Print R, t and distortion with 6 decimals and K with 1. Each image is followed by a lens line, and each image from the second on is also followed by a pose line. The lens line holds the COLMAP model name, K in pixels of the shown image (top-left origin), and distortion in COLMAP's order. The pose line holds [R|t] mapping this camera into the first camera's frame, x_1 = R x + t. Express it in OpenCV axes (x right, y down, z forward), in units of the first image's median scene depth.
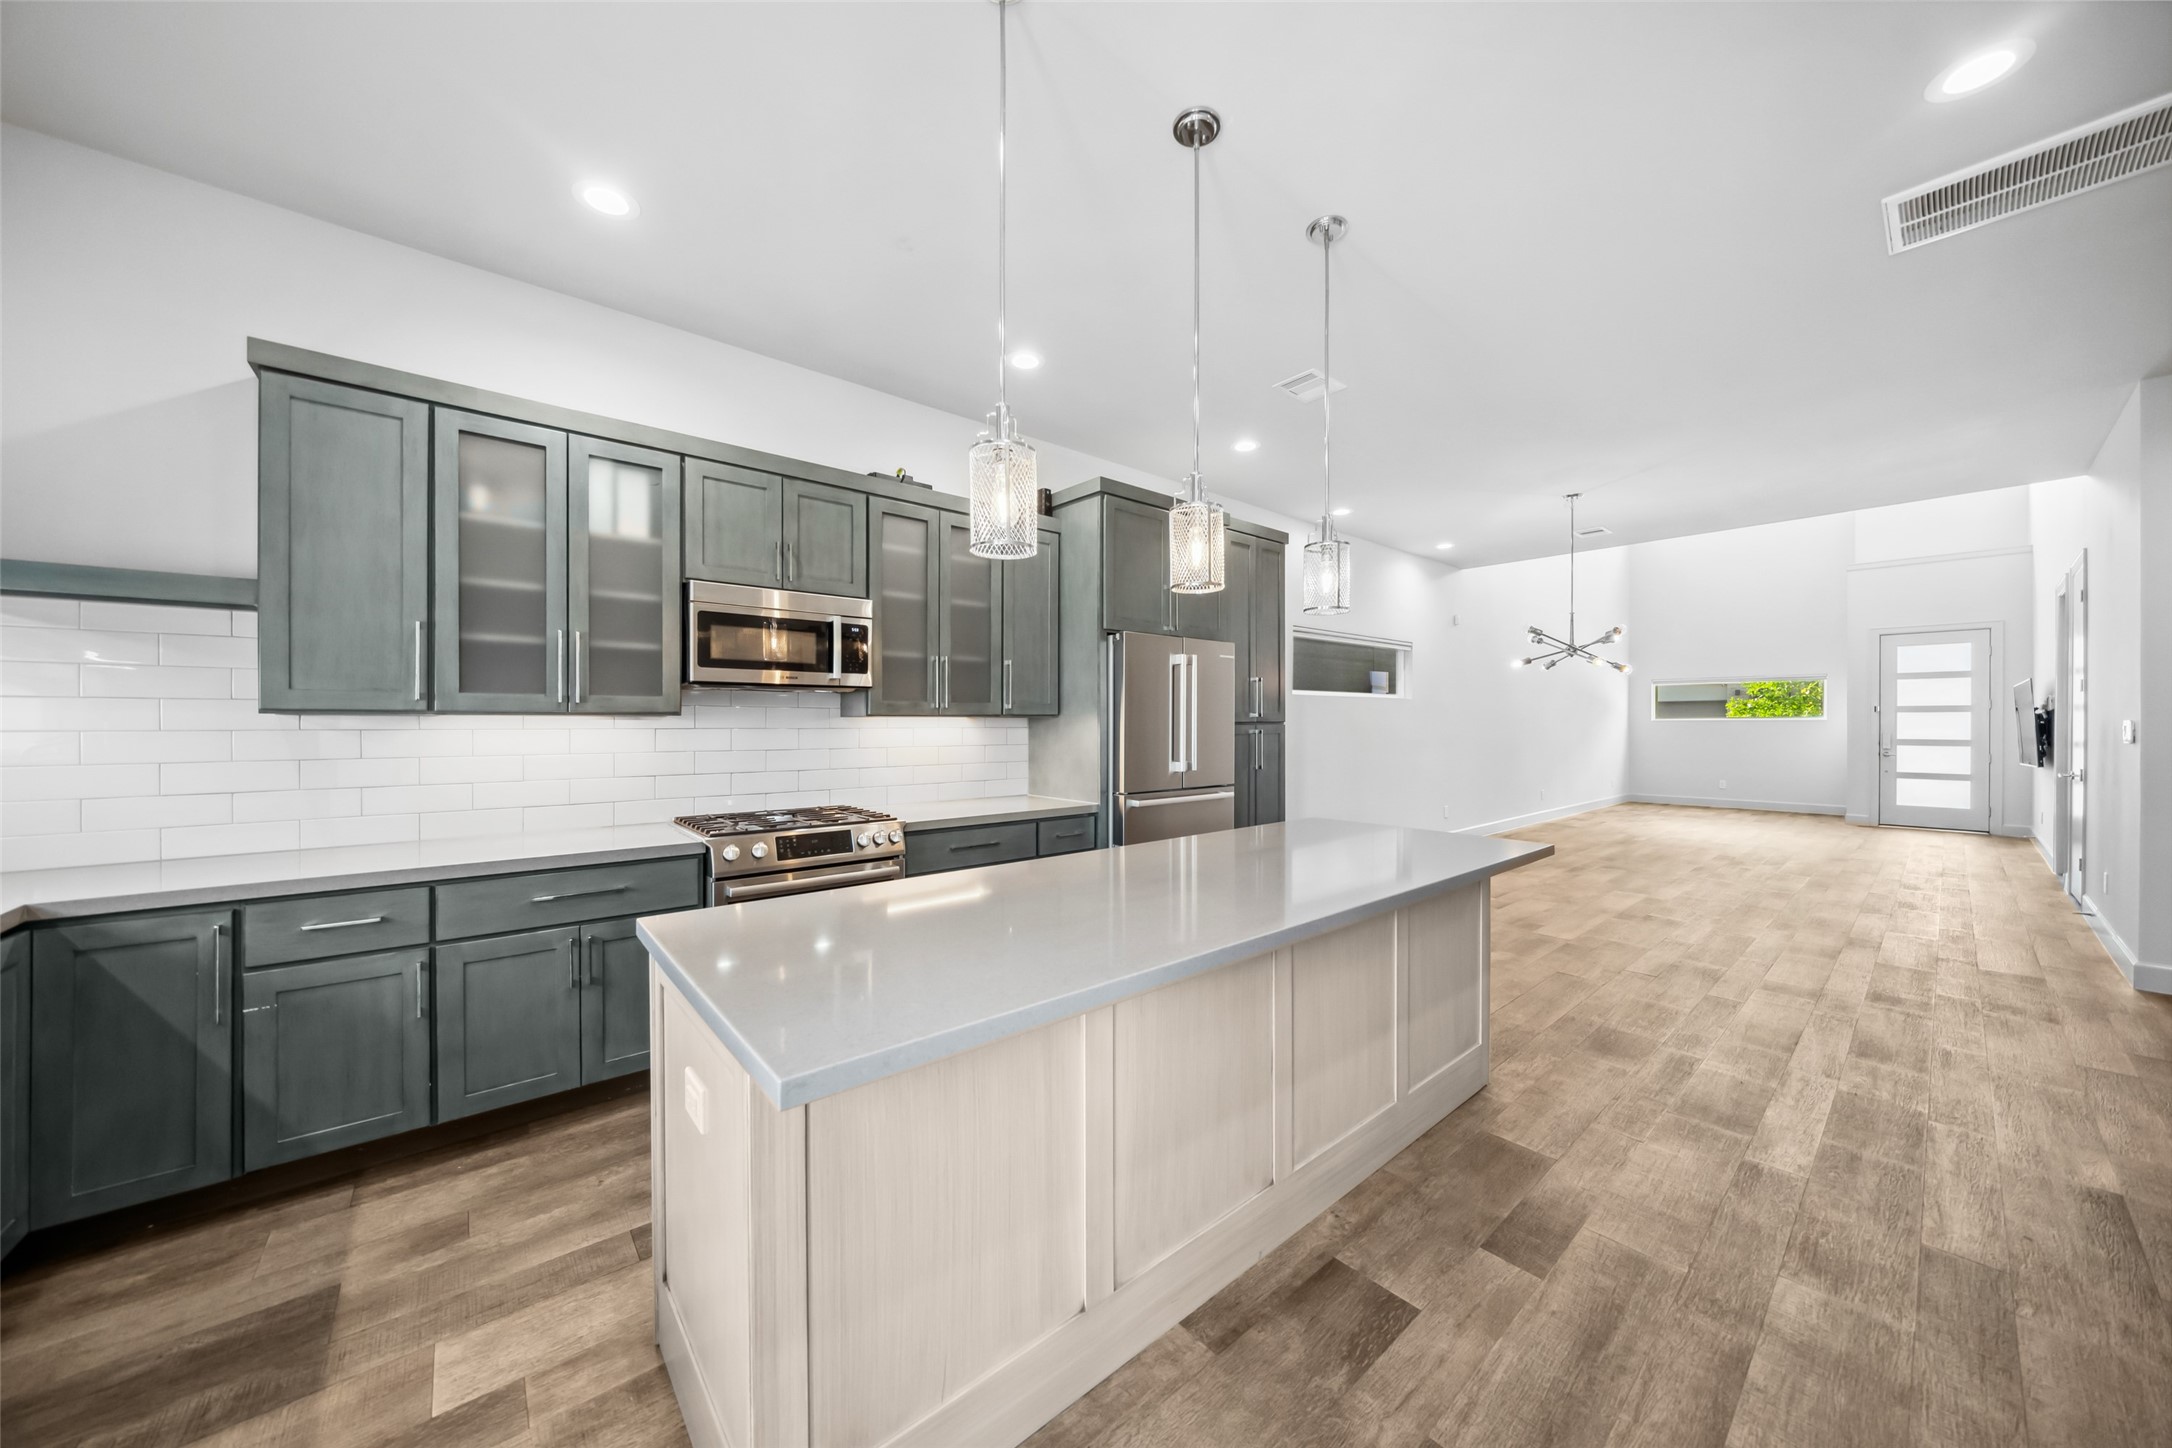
lens RADIAL K [[747.9, 0, 1078.0], [0, 747.9, 722.3], [0, 0, 1]] dist [-0.001668, 0.000085]
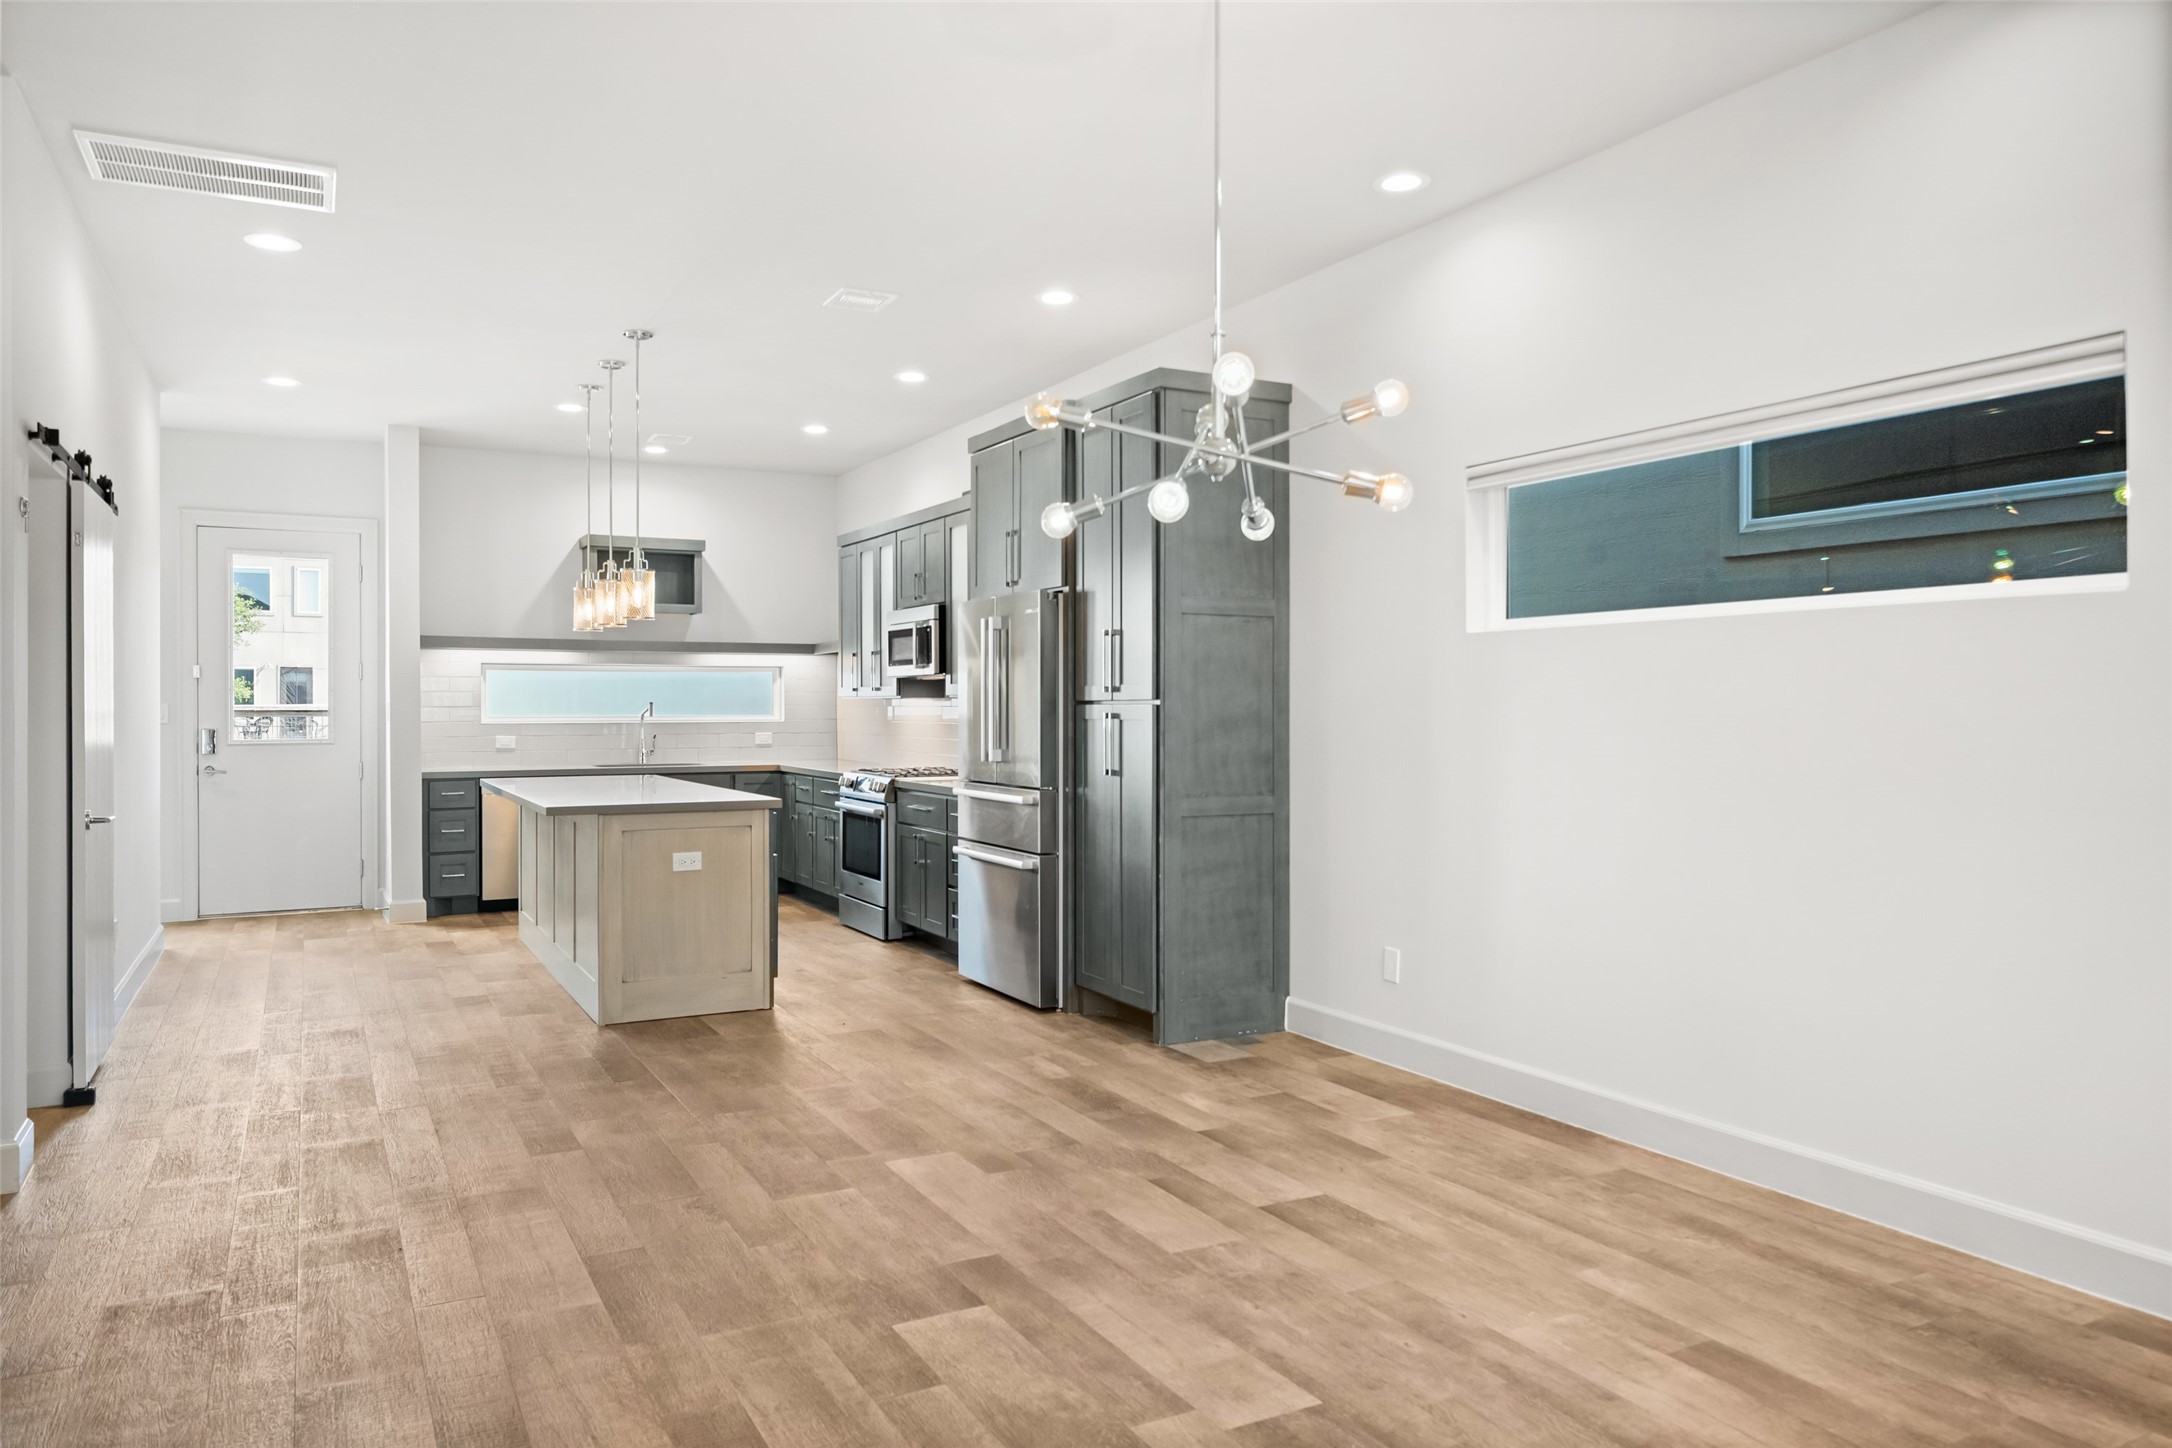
lens RADIAL K [[1424.5, 0, 1082.7], [0, 1424.5, 717.2], [0, 0, 1]] dist [-0.002321, -0.000437]
pose [[-0.206981, 0.007105, -0.978319, 2.062160], [-0.000692, 0.999972, 0.007409, 0.007547], [0.978345, 0.002211, -0.206970, 1.791602]]
